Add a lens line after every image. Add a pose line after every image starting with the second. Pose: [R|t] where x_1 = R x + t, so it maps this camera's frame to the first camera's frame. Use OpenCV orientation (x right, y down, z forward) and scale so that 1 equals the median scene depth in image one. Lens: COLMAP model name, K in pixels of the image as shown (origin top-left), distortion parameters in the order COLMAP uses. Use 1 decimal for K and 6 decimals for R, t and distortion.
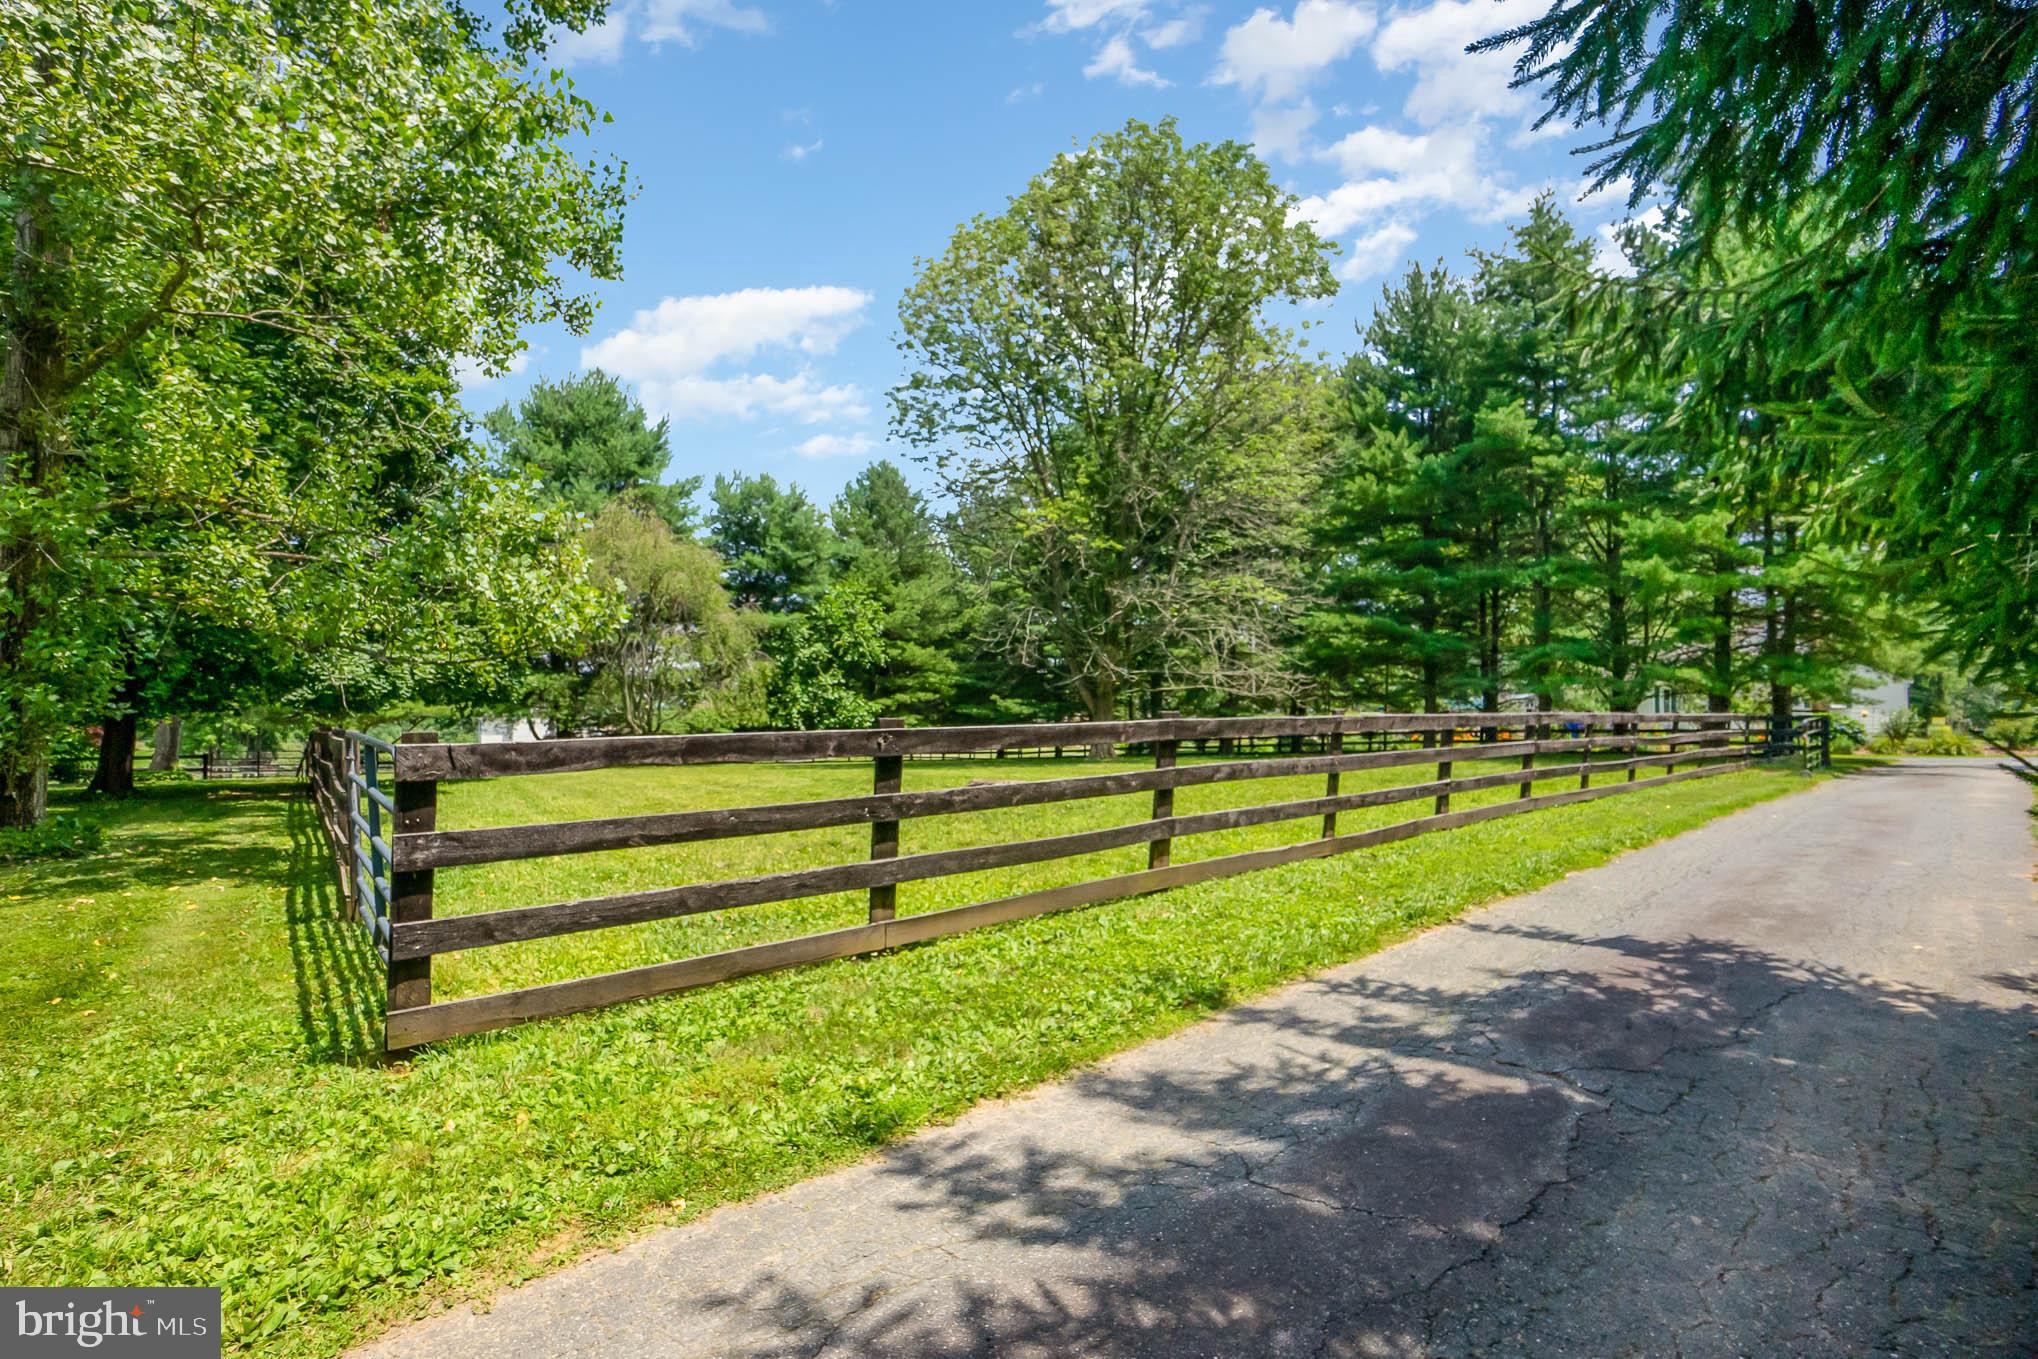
lens RADIAL K [[1254.5, 0, 1019.0], [0, 1254.5, 679.5], [0, 0, 1]] dist [0.002055, 0.001059]
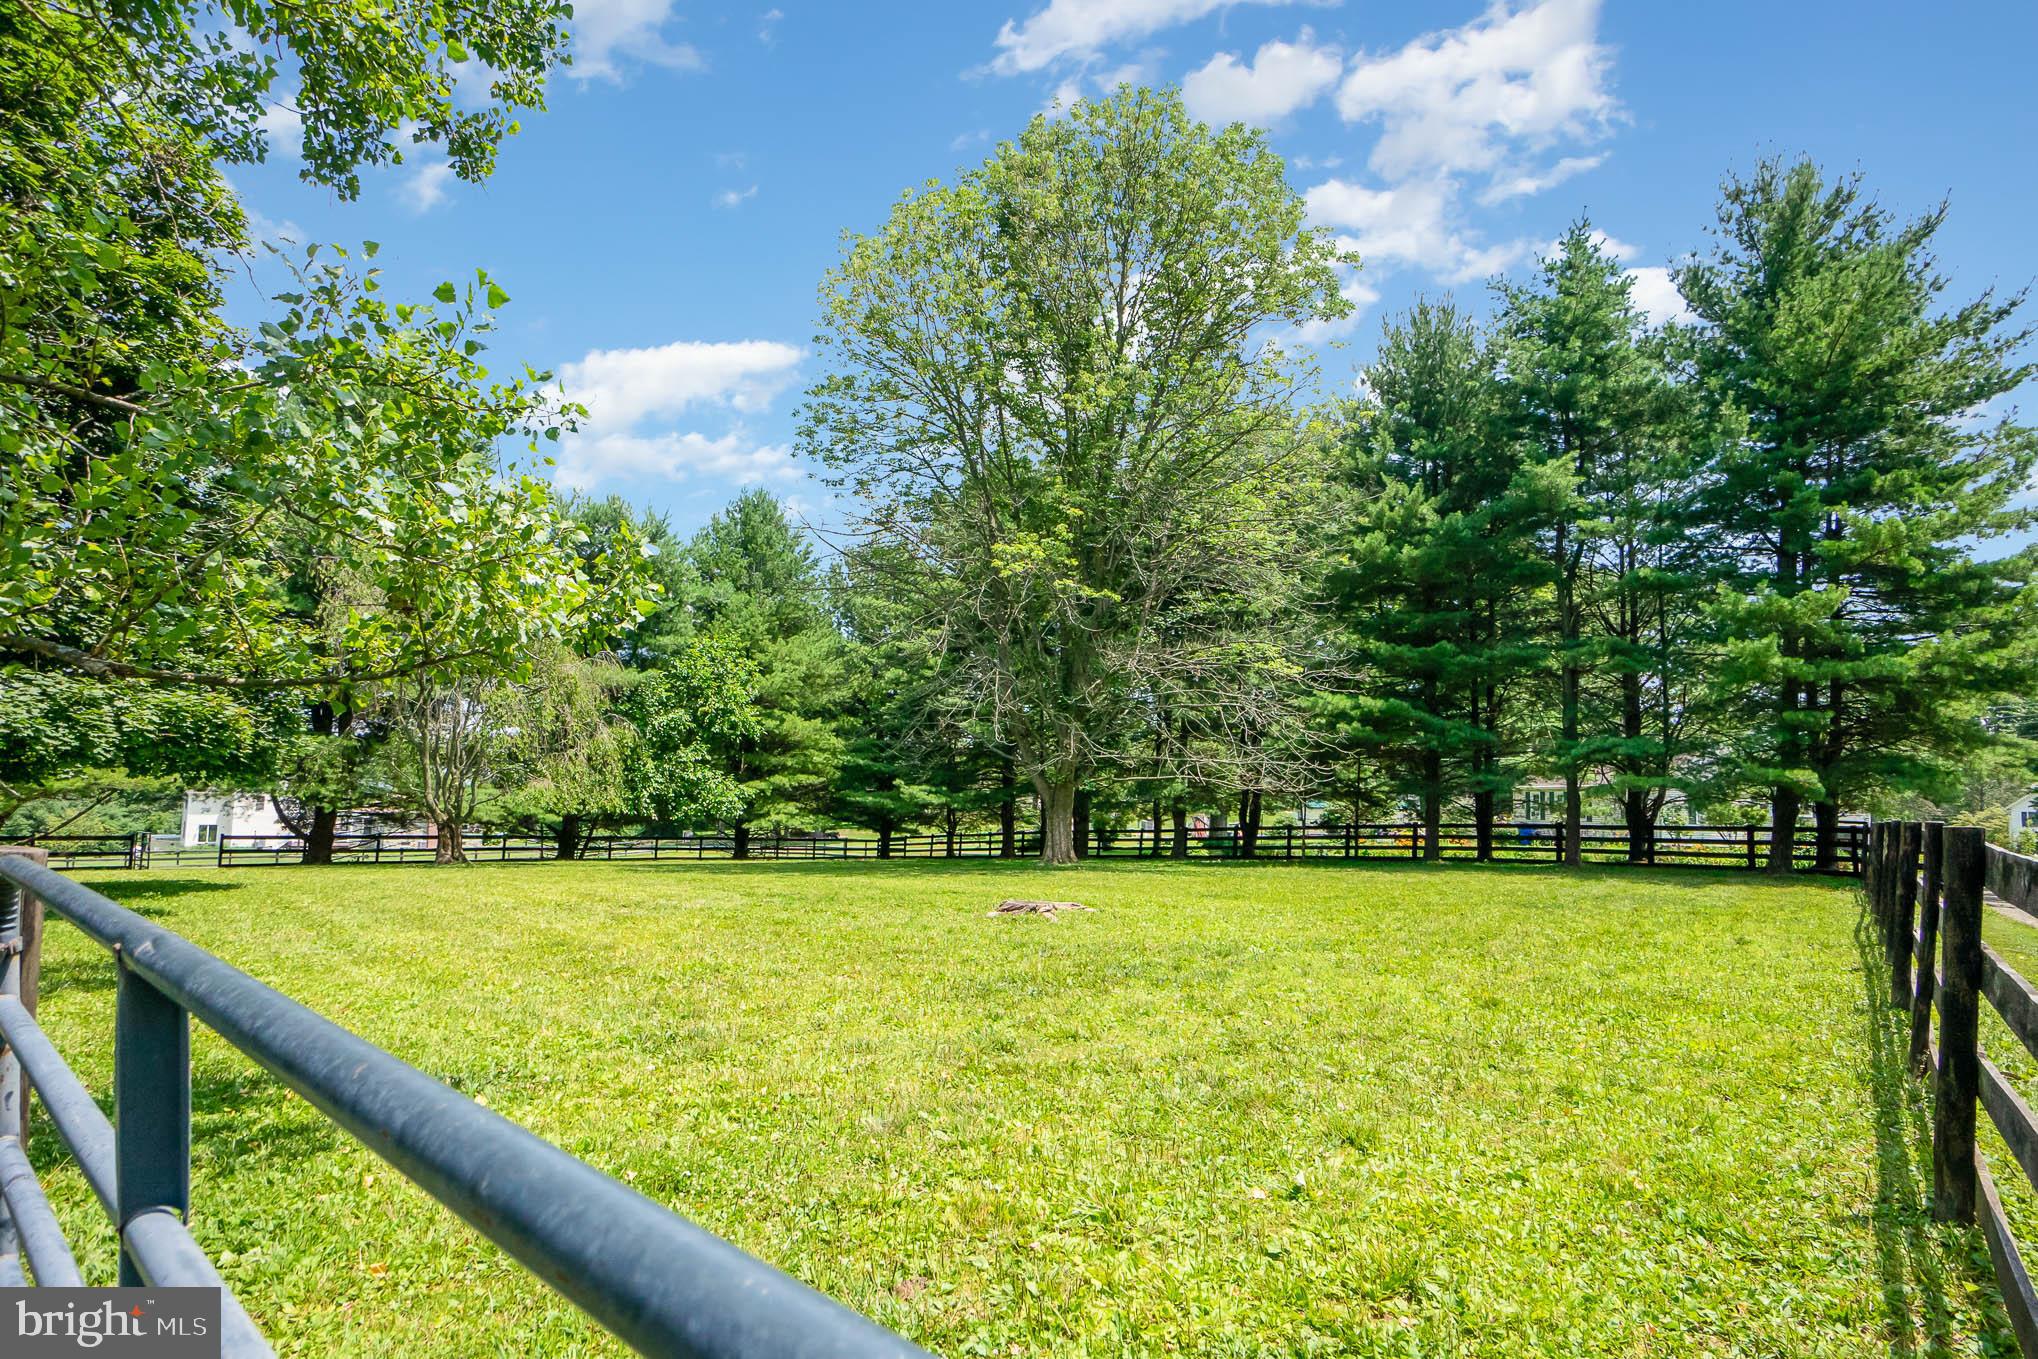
lens RADIAL K [[1254.5, 0, 1019.0], [0, 1254.5, 679.5], [0, 0, 1]] dist [0.002055, 0.001059]
pose [[0.981572, 0.040643, 0.186722, -0.105243], [-0.027526, 0.997002, -0.072317, 0.004382], [-0.189102, 0.065845, 0.979747, 0.198398]]
